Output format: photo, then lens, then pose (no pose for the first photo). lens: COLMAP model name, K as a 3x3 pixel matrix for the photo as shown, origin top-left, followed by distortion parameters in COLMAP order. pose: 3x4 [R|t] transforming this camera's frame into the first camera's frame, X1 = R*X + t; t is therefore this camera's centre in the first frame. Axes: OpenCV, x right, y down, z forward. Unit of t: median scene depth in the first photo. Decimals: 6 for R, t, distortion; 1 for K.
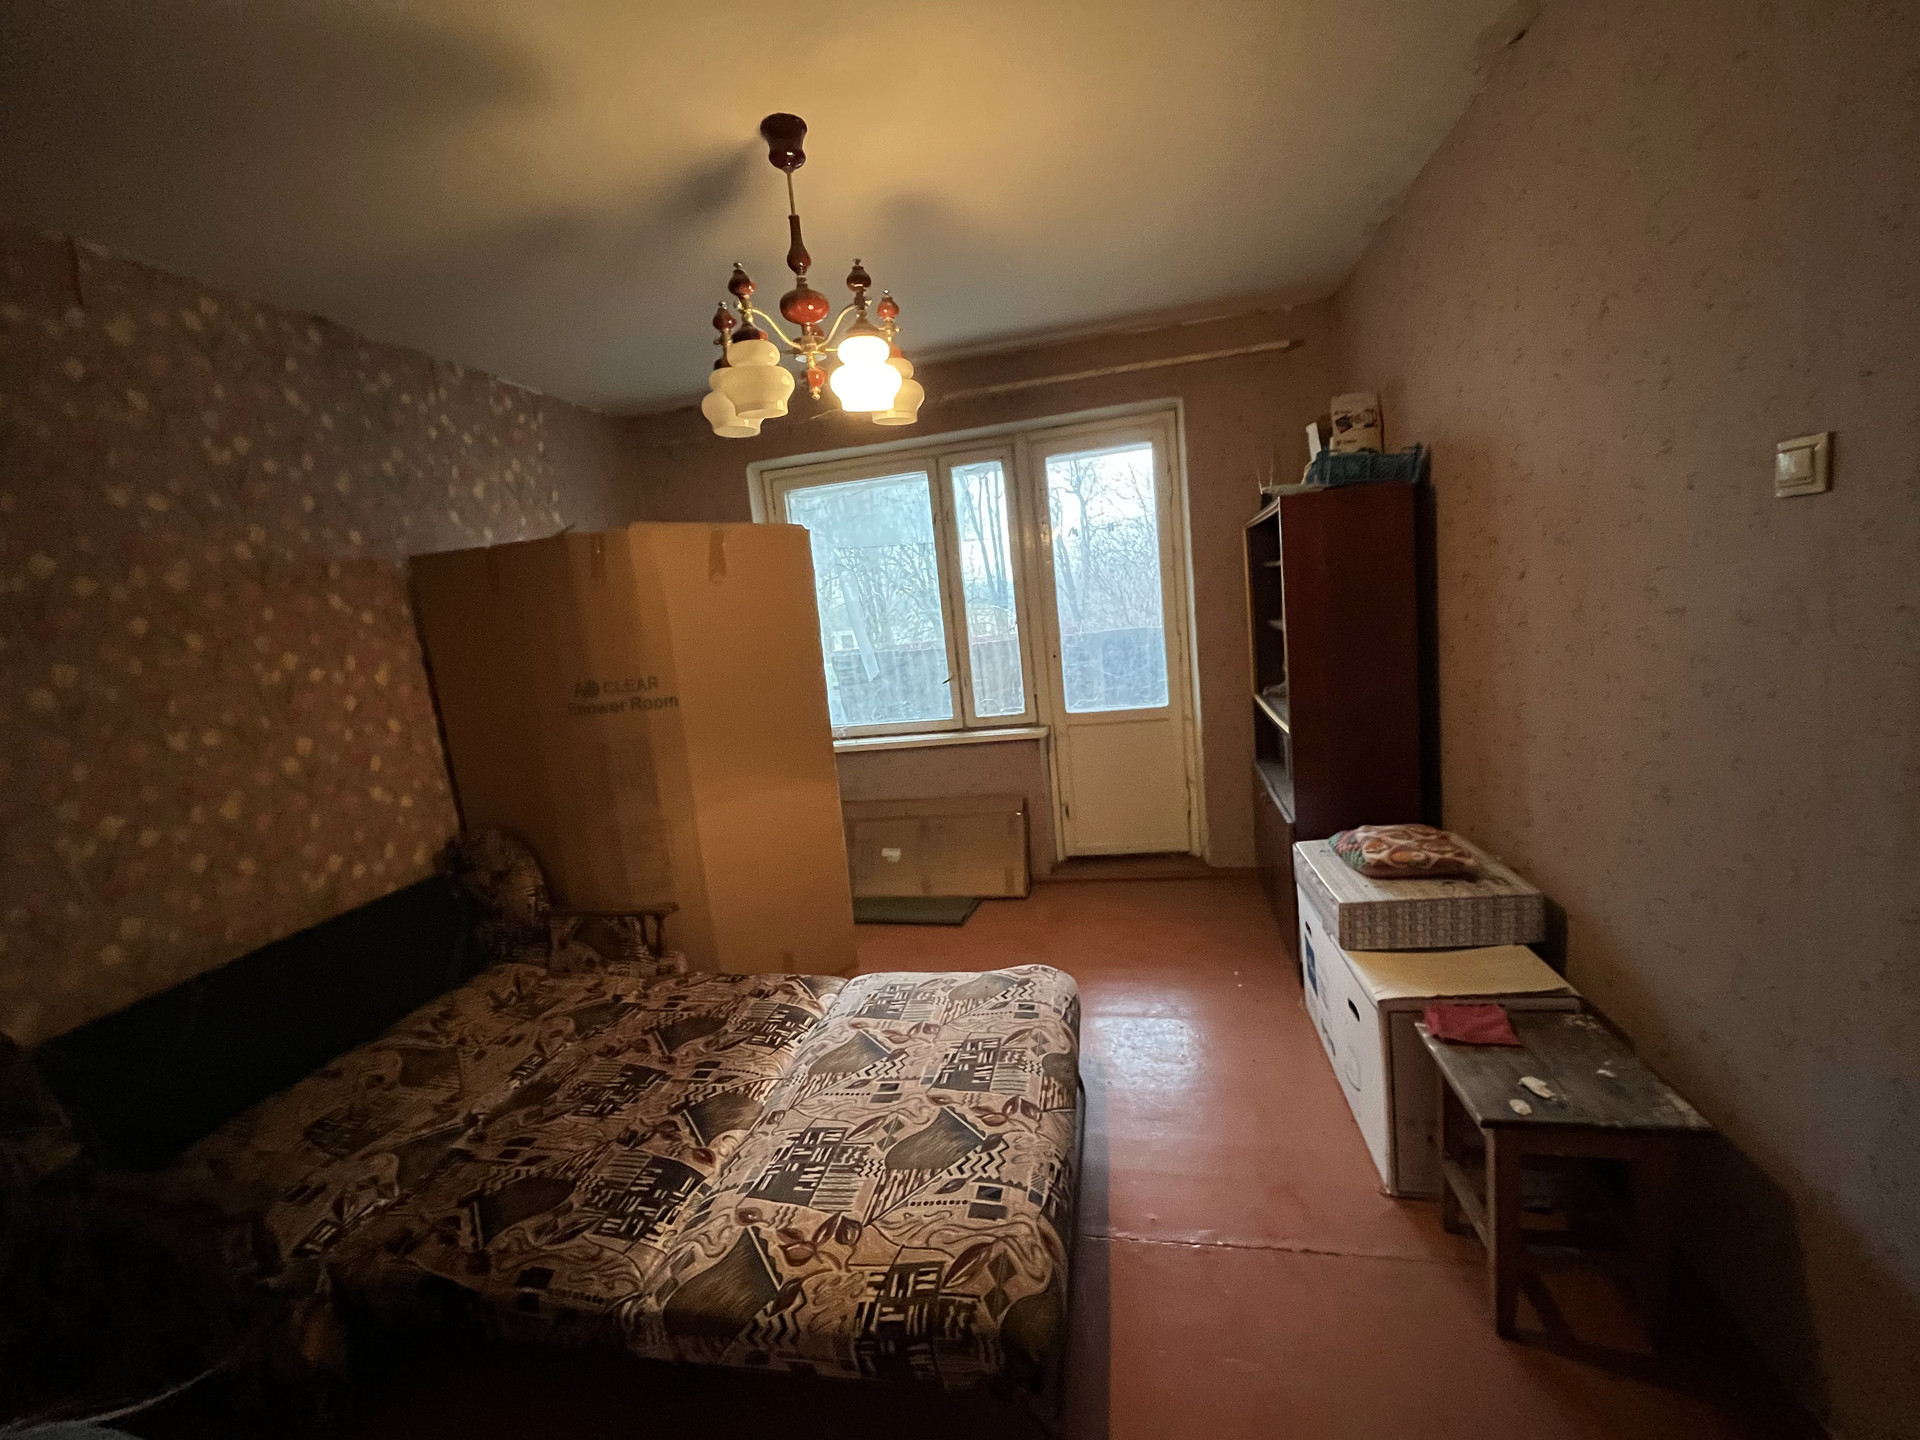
lens RADIAL K [[774.1, 0, 956.5], [0, 774.1, 717.8], [0, 0, 1]] dist [-0.002279, -0.000685]
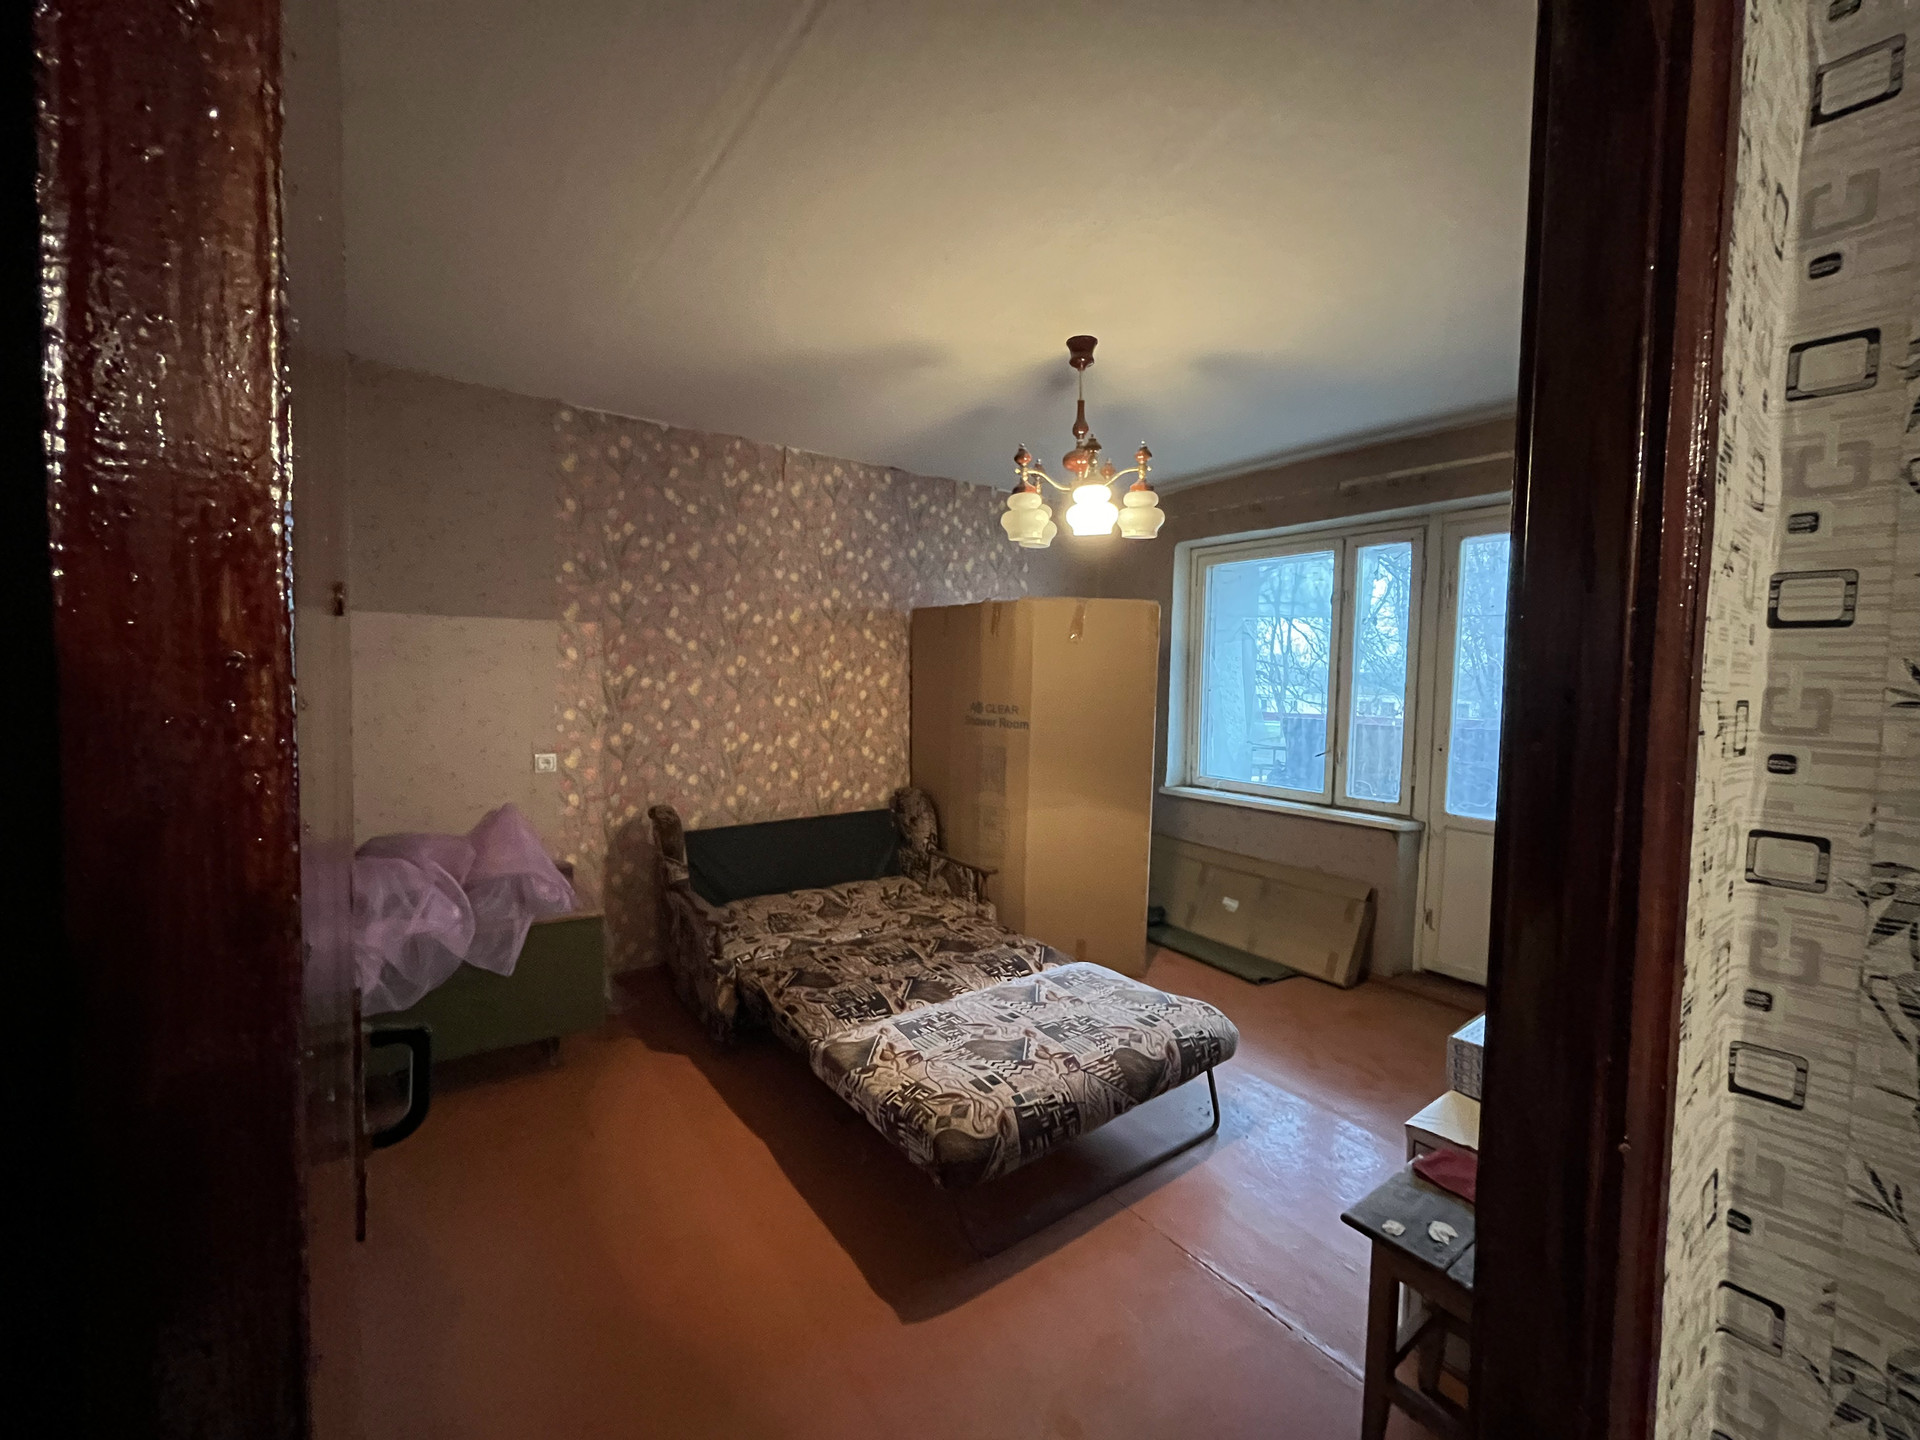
lens RADIAL K [[771.5, 0, 960.0], [0, 771.5, 720.0], [0, 0, 1]] dist [0.000488, -0.000151]
pose [[0.740299, 0.155326, -0.654088, 0.514943], [-0.188980, 0.981792, 0.019257, -0.040348], [0.645170, 0.109354, 0.756173, -0.128417]]
